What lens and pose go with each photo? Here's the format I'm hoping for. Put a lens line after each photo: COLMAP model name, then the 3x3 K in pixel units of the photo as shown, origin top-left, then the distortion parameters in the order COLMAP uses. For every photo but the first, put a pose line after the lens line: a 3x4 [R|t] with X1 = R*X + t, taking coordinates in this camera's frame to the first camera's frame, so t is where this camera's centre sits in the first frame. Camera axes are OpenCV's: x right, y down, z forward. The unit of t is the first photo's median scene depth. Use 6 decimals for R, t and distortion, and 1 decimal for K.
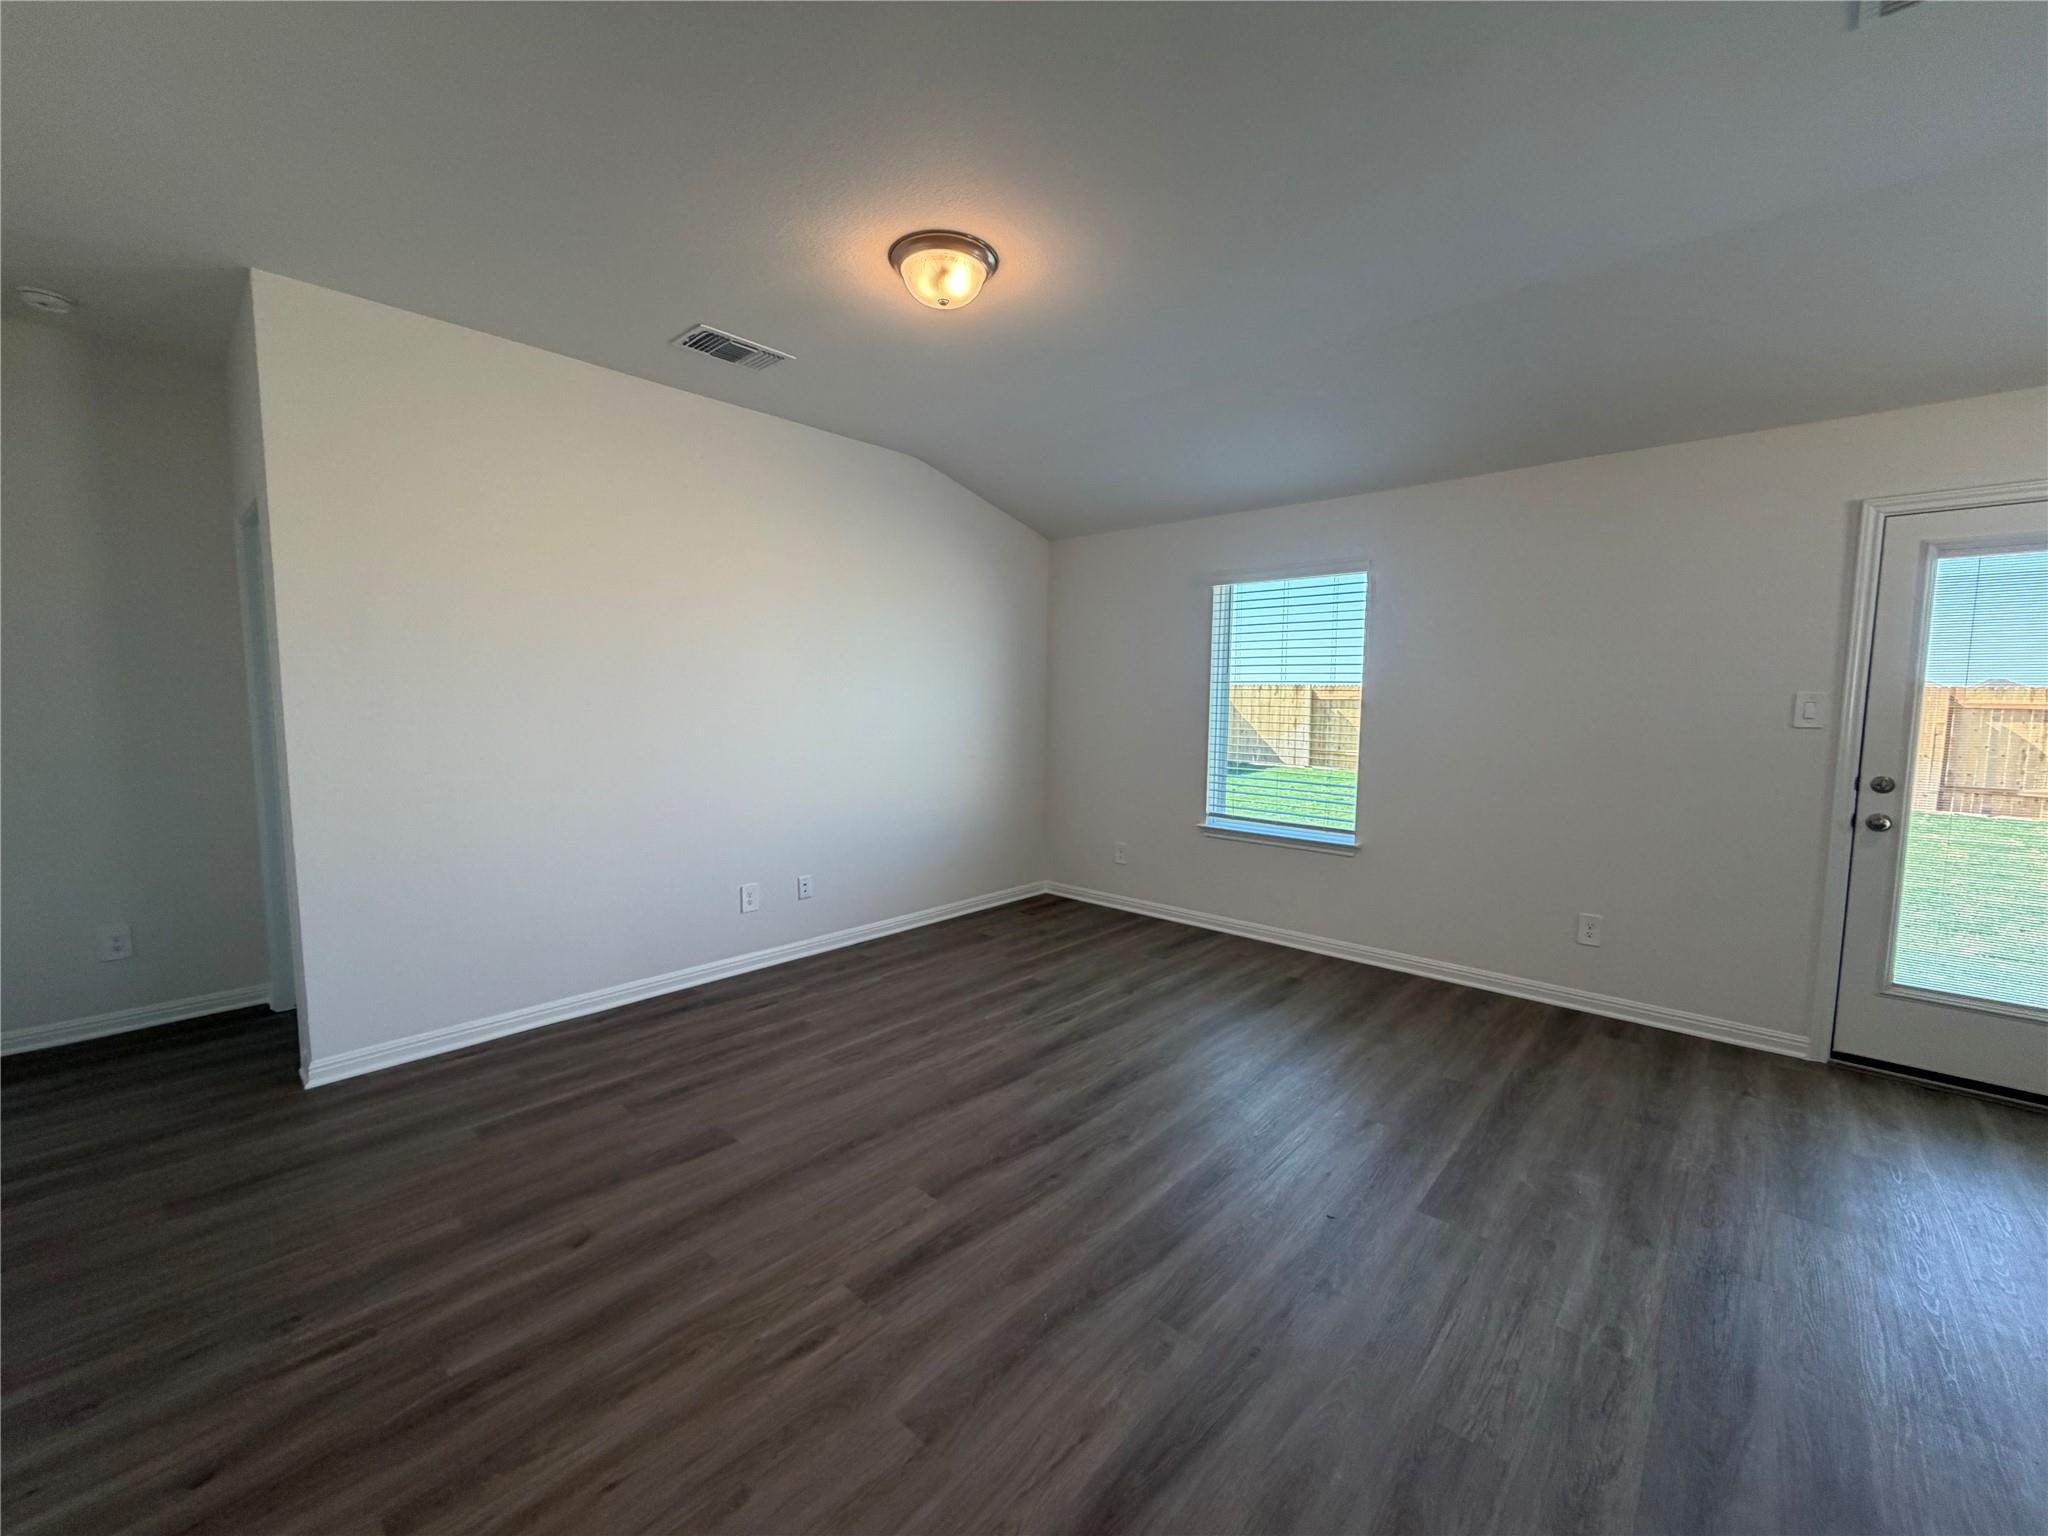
lens RADIAL K [[815.3, 0, 1021.4], [0, 815.3, 768.6], [0, 0, 1]] dist [0.000206, -0.000156]
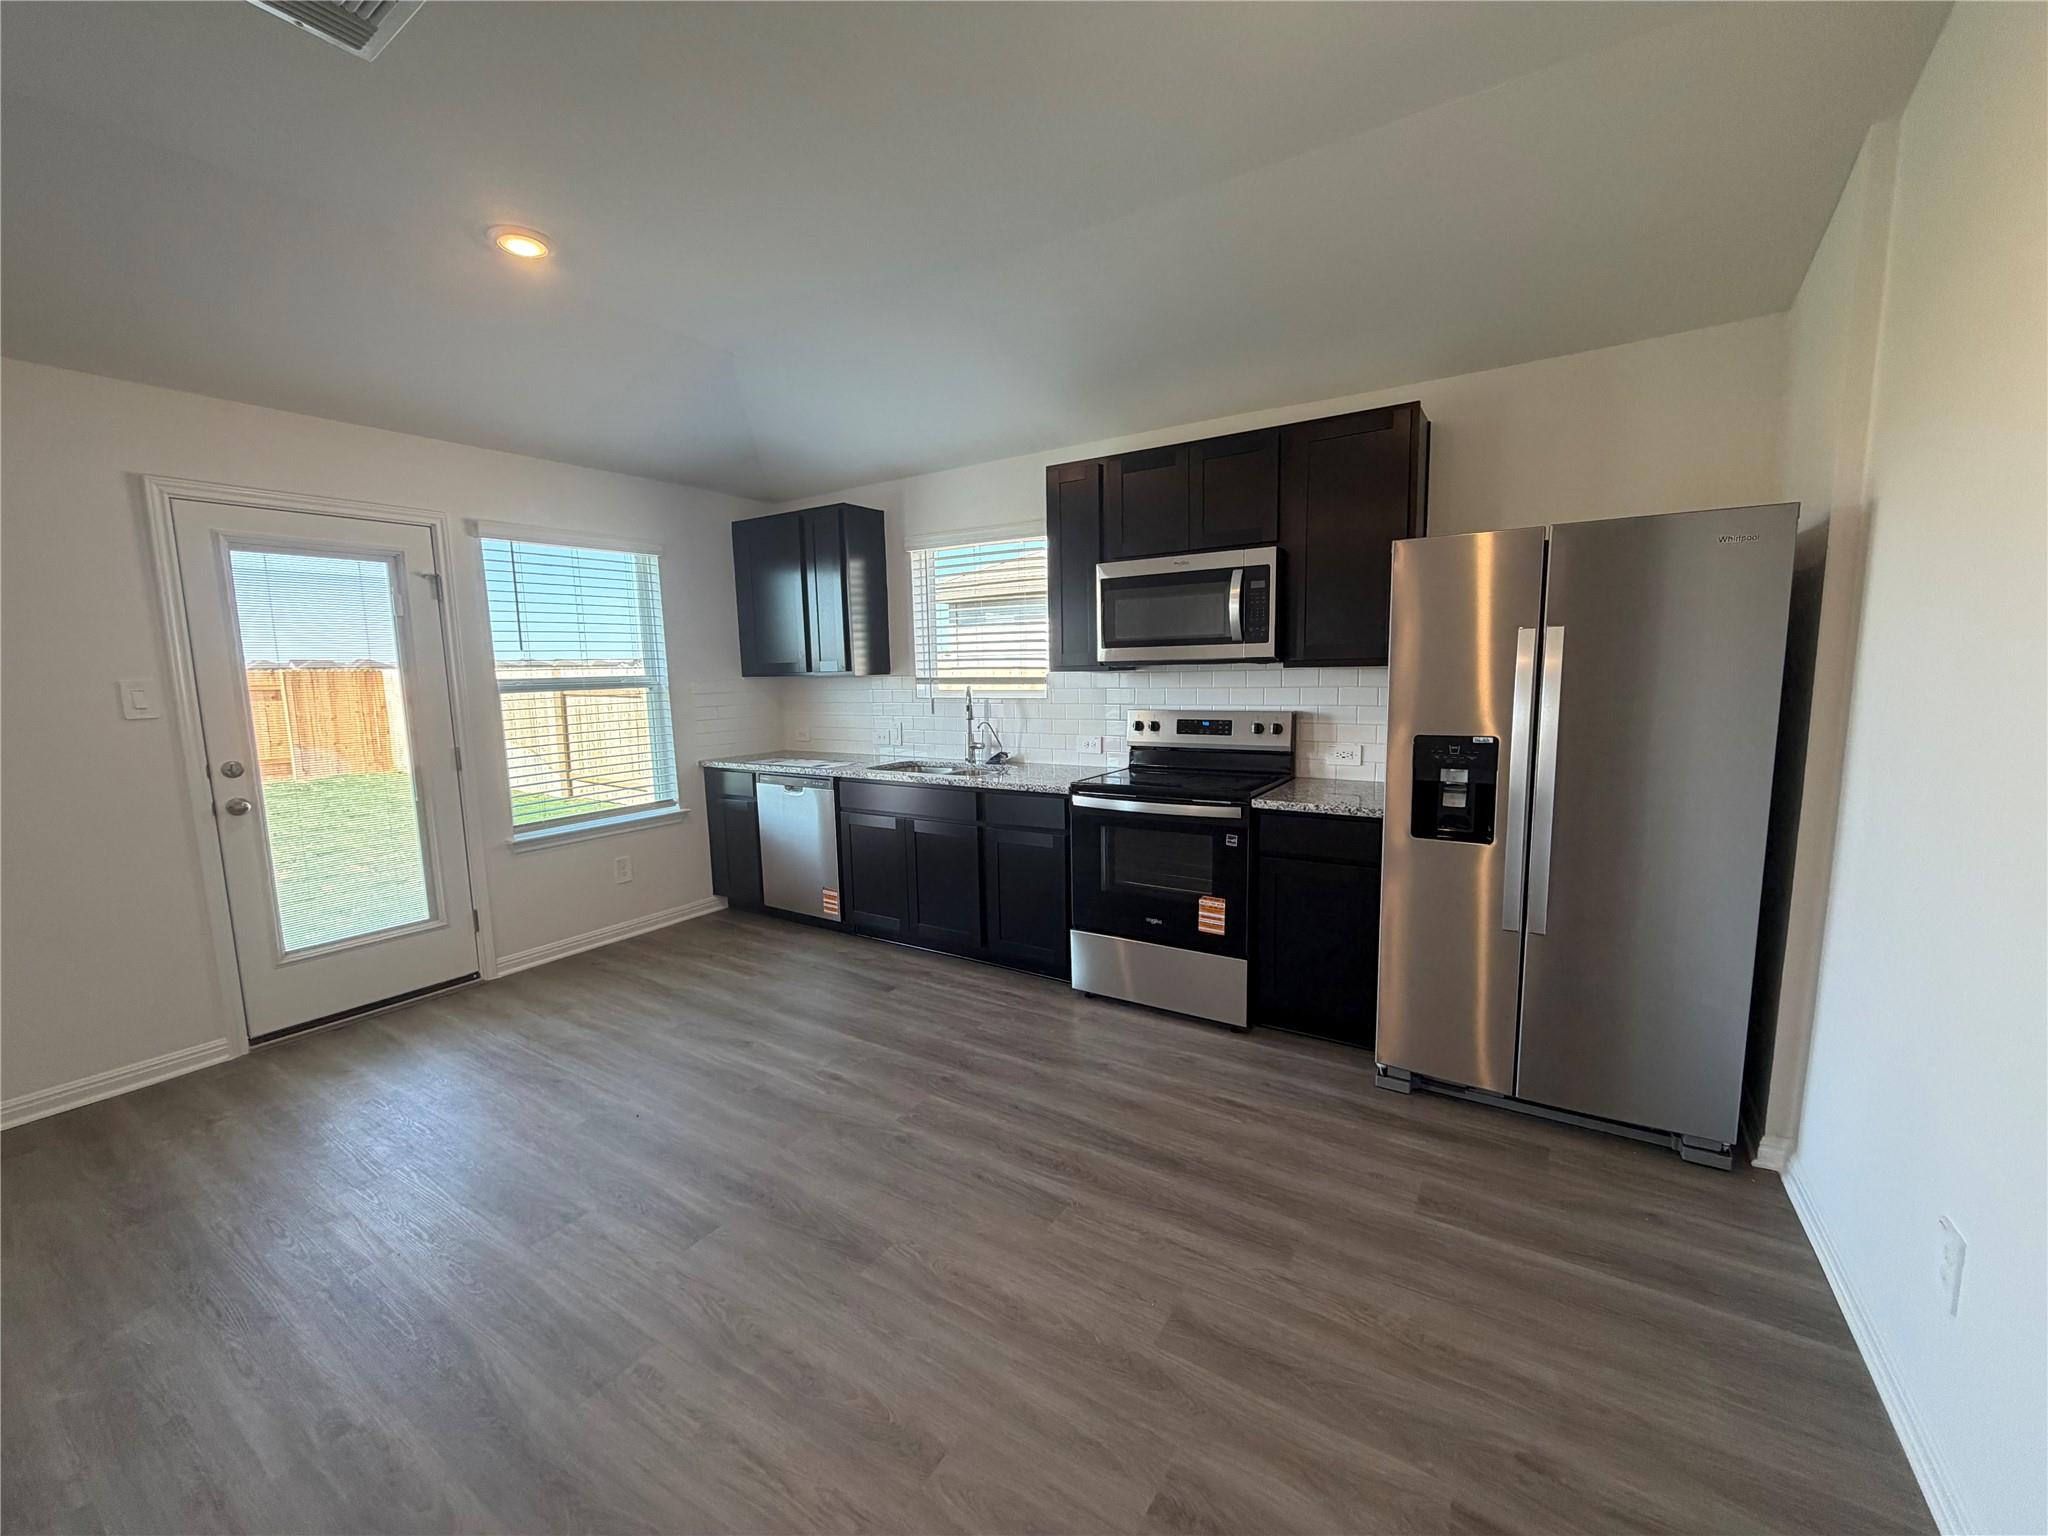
lens RADIAL K [[815.3, 0, 1021.3], [0, 815.3, 766.9], [0, 0, 1]] dist [0.000206, -0.000156]
pose [[-0.158320, -0.128565, 0.978982, -0.092527], [0.109047, 0.983145, 0.146747, -0.025447], [-0.981348, 0.129988, -0.141632, 0.182434]]
